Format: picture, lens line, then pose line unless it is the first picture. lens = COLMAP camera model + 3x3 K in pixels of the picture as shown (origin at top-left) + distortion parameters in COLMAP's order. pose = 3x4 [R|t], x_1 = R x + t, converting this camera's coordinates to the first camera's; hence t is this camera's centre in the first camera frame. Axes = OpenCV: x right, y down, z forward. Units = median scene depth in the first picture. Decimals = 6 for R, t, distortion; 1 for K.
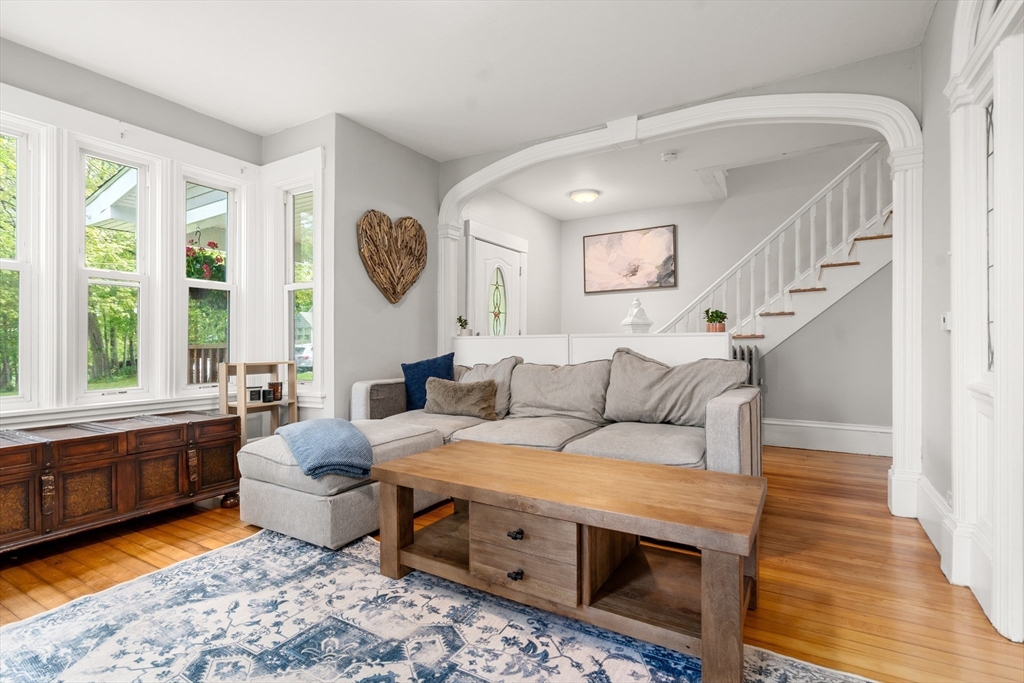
lens RADIAL K [[480.8, 0, 505.8], [0, 480.8, 341.0], [0, 0, 1]] dist [-0.000946, 0.000849]
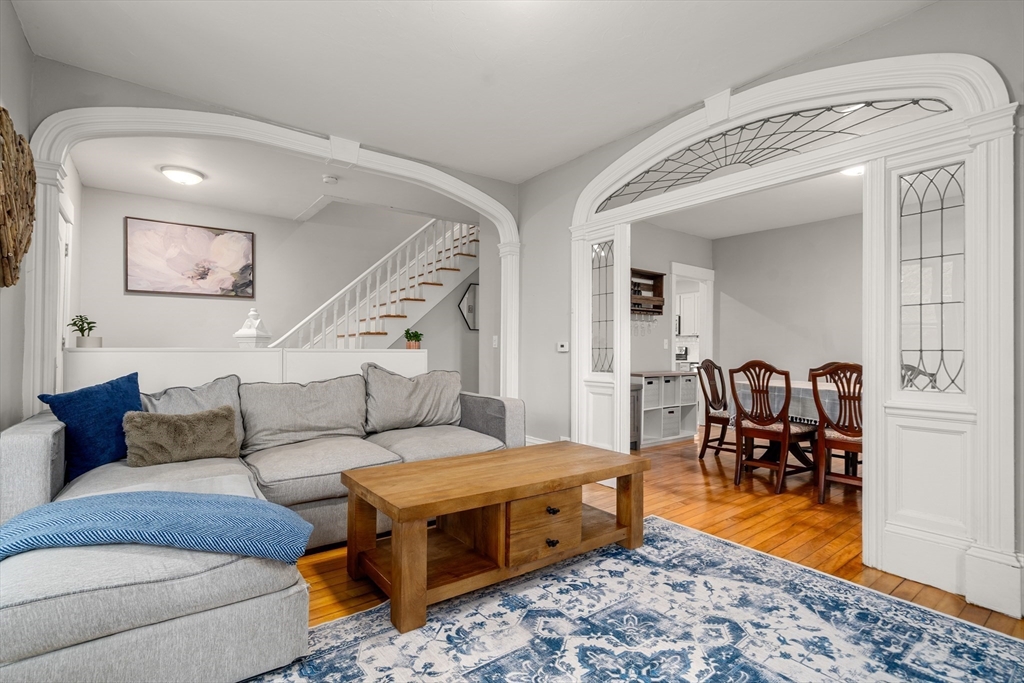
lens RADIAL K [[480.8, 0, 502.1], [0, 480.8, 348.2], [0, 0, 1]] dist [-0.000946, 0.000849]
pose [[0.386668, 0.017783, 0.922047, -0.812980], [-0.007657, 0.999842, -0.016072, -0.003870], [-0.922187, -0.000846, 0.386743, 0.423742]]
